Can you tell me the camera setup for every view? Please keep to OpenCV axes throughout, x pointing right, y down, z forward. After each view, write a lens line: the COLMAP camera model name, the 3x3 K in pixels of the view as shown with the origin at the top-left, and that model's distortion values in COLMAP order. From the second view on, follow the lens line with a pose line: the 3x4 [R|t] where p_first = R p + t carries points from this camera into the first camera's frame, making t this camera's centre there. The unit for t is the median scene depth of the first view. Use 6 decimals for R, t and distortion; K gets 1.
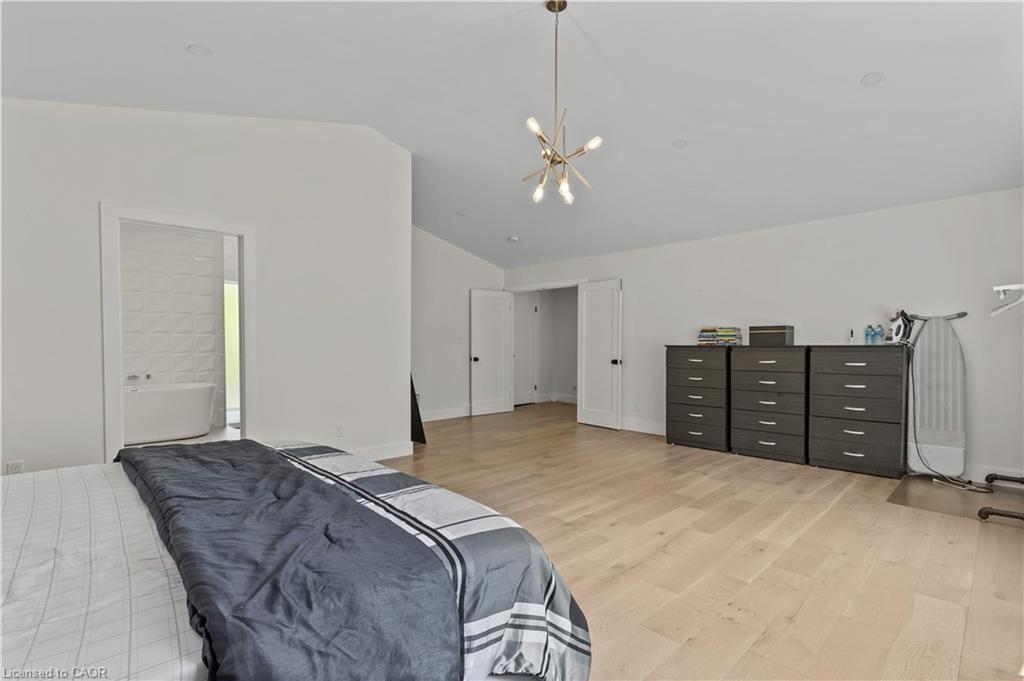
lens RADIAL K [[469.7, 0, 513.6], [0, 469.7, 347.8], [0, 0, 1]] dist [-0.001552, -0.000059]
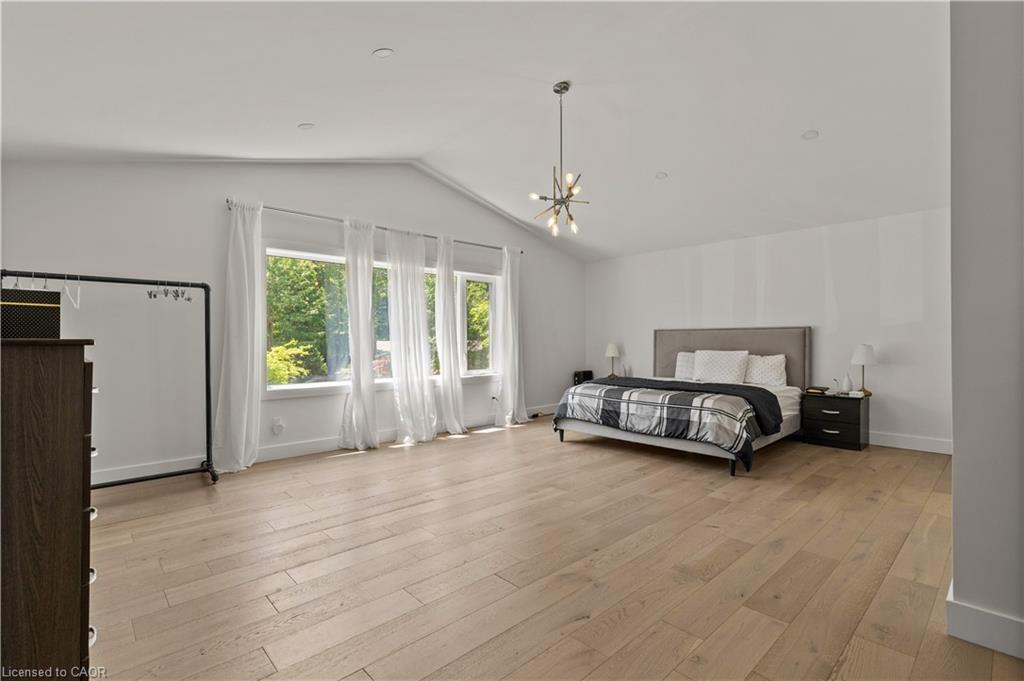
lens RADIAL K [[482.9, 0, 512.0], [0, 482.9, 340.5], [0, 0, 1]] dist [-0.001270, -0.000328]
pose [[-0.999938, -0.000775, 0.011108, 0.164825], [-0.000726, 0.999990, 0.004475, -0.010682], [-0.011111, 0.004467, -0.999928, 1.804867]]
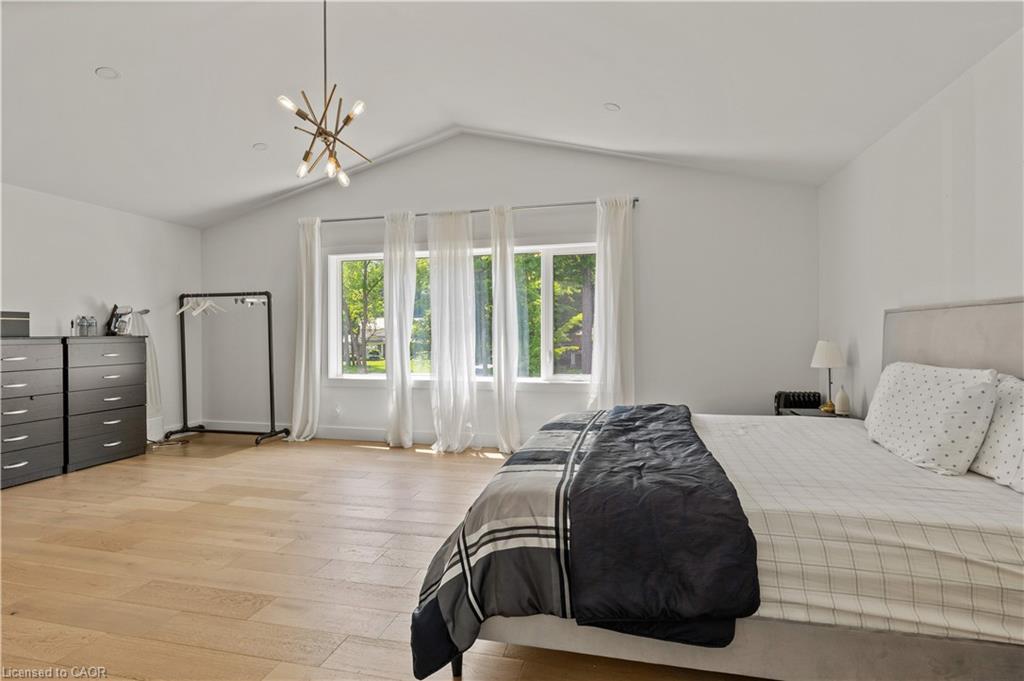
lens RADIAL K [[500.1, 0, 510.0], [0, 500.1, 333.4], [0, 0, 1]] dist [0.013092, -0.000579]
pose [[-0.517748, 0.000193, 0.855533, -0.719591], [0.006454, 0.999972, 0.003680, -0.011513], [-0.855509, 0.007426, -0.517734, 0.917062]]
